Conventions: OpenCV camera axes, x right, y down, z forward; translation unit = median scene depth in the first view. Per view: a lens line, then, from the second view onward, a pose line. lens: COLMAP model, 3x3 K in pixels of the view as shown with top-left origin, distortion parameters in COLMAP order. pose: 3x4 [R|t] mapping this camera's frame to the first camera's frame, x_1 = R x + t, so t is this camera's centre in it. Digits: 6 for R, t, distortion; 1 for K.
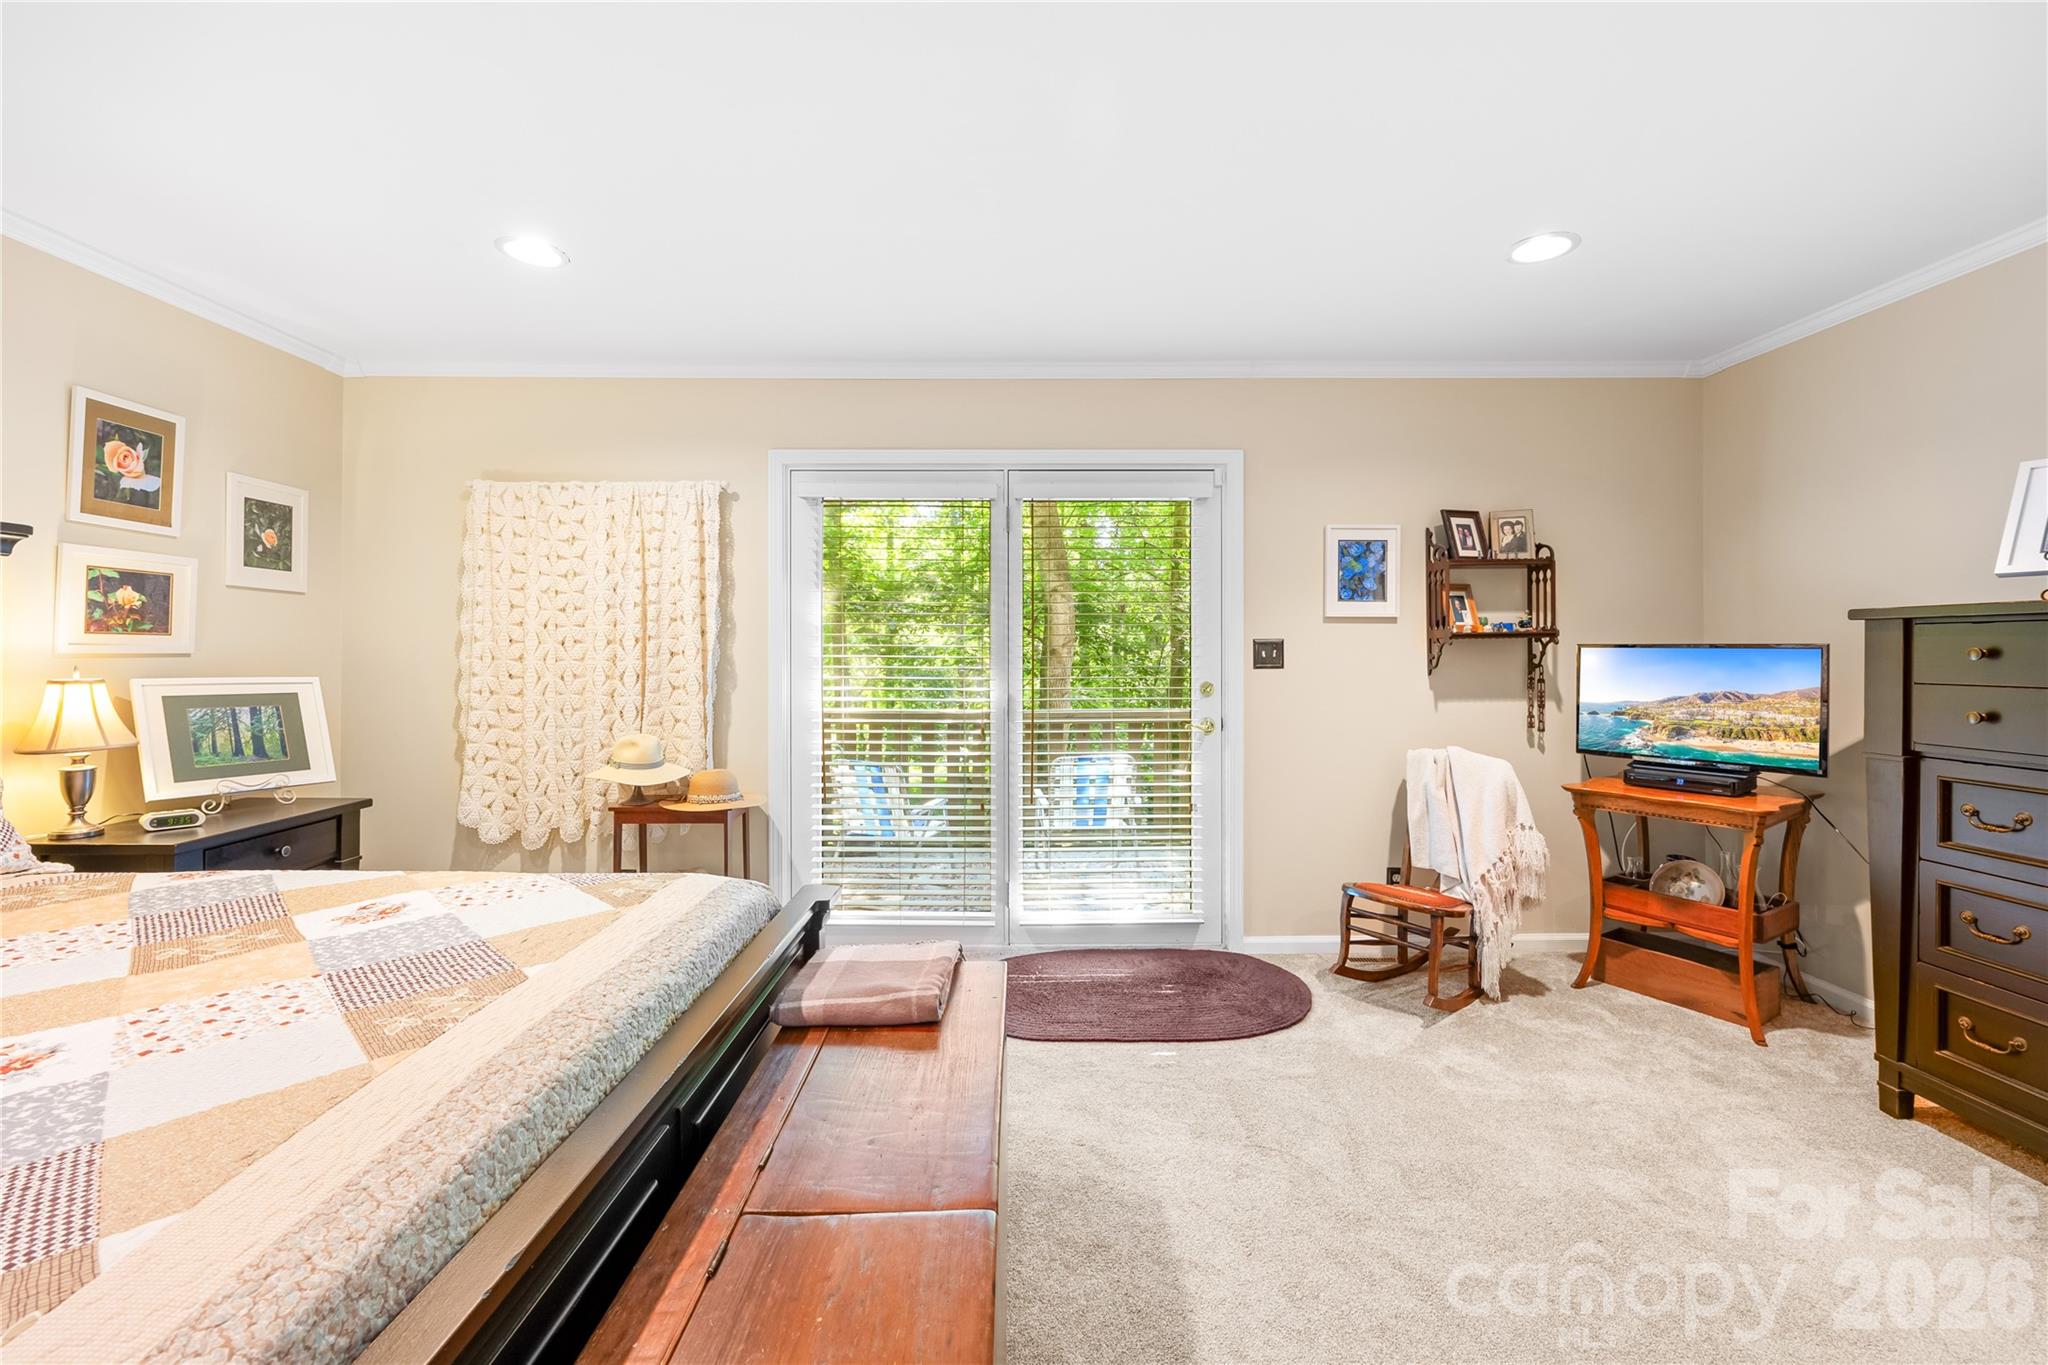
lens RADIAL K [[809.3, 0, 1025.3], [0, 809.3, 653.7], [0, 0, 1]] dist [-0.013579, -0.000215]
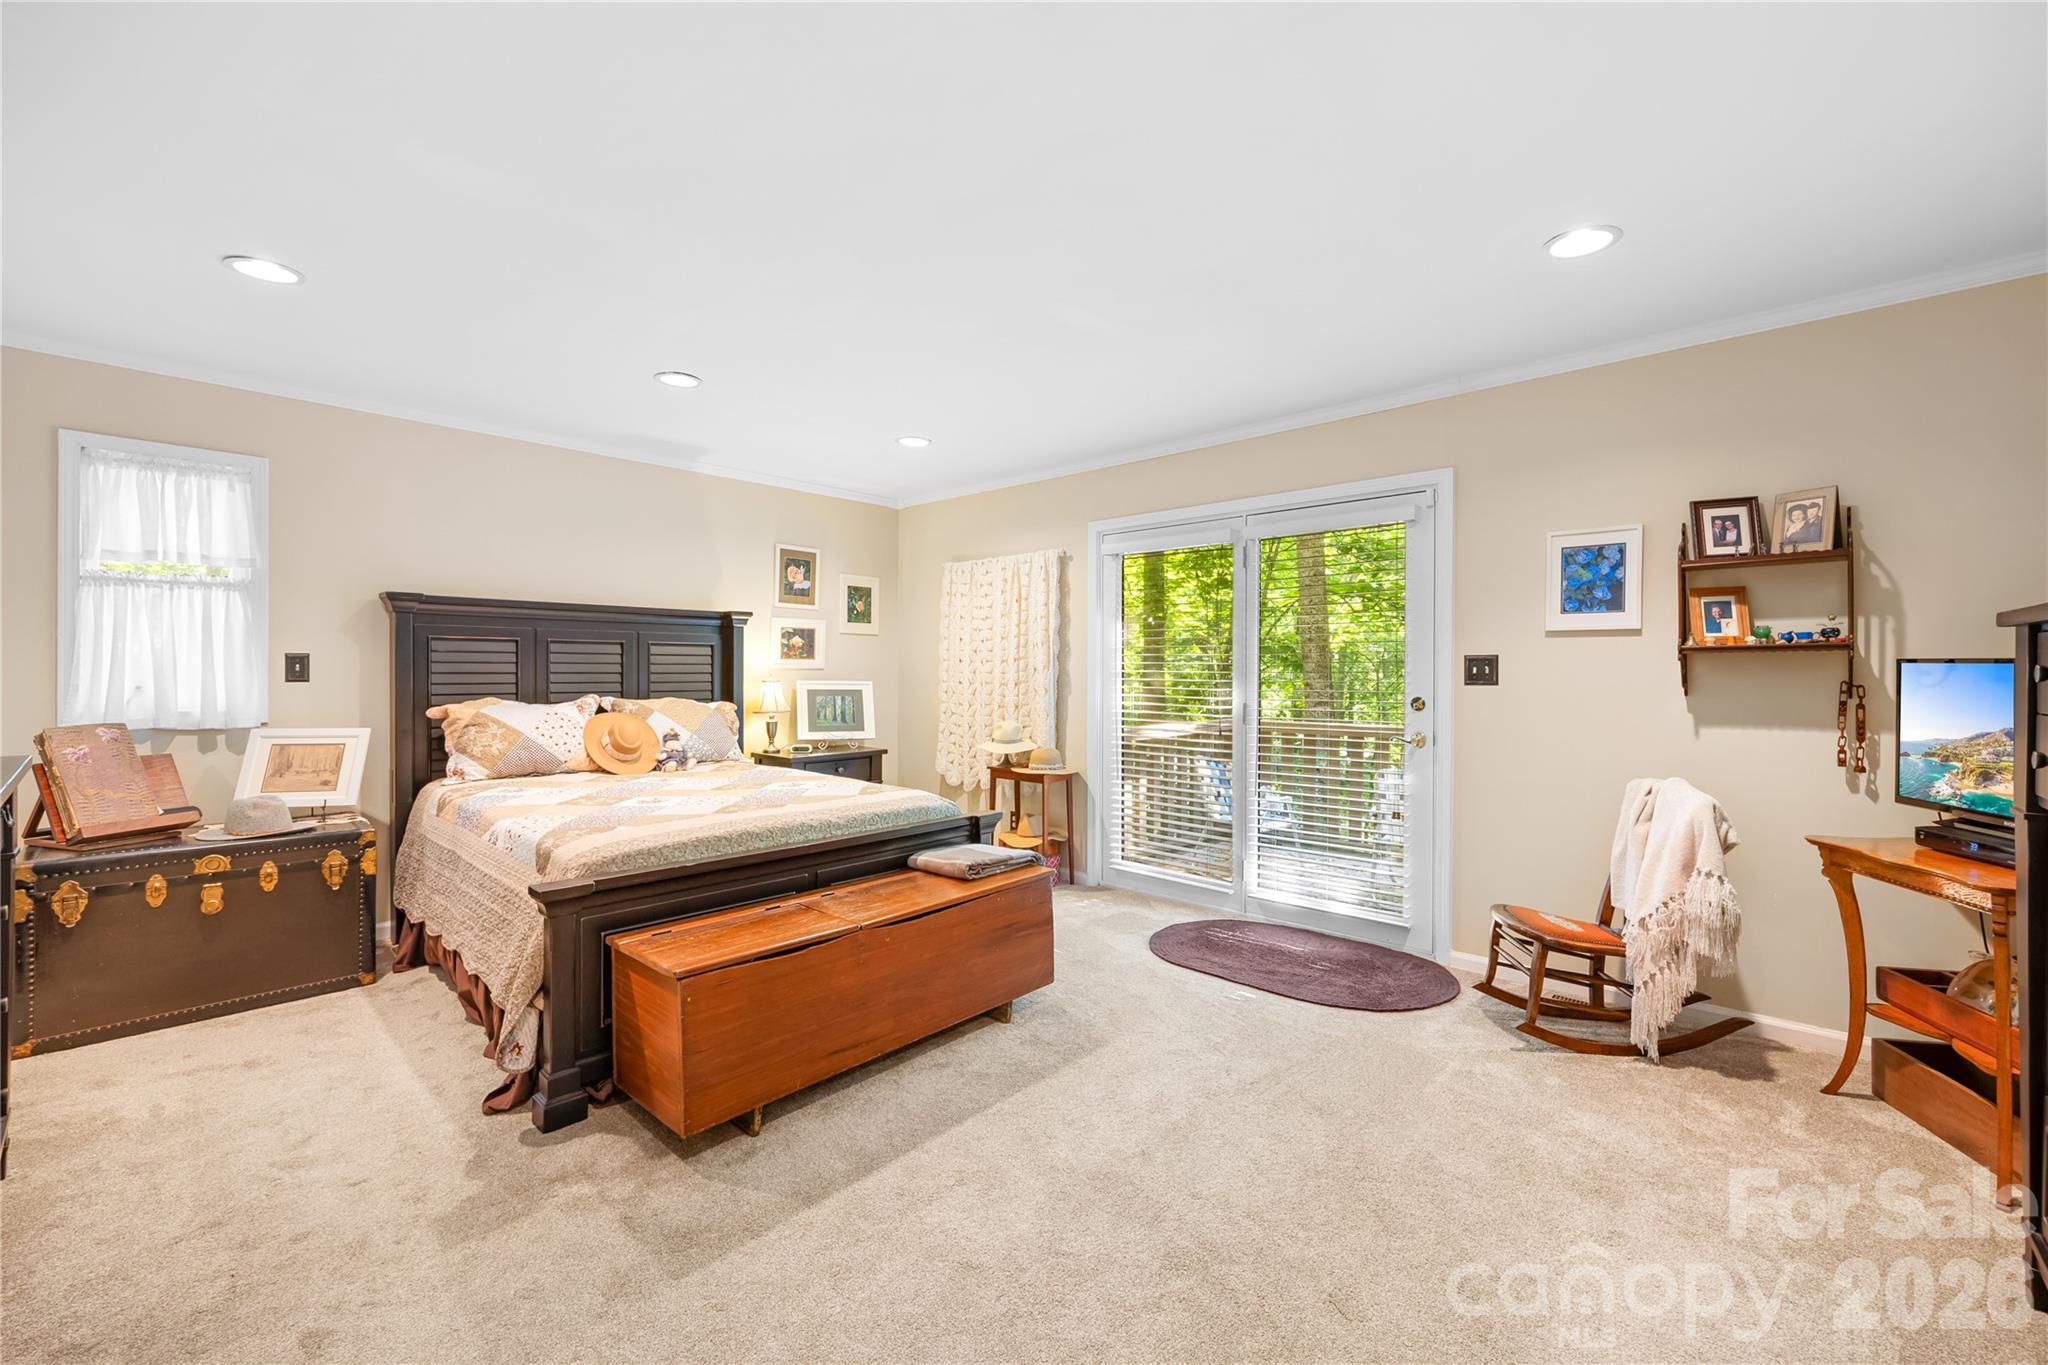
lens RADIAL K [[815.9, 0, 1026.7], [0, 815.9, 673.1], [0, 0, 1]] dist [-0.043893, 0.013534]
pose [[0.725237, 0.005379, -0.688479, 0.590069], [-0.001418, 0.999979, 0.006319, -0.001651], [0.688498, -0.003607, 0.725229, -0.095410]]
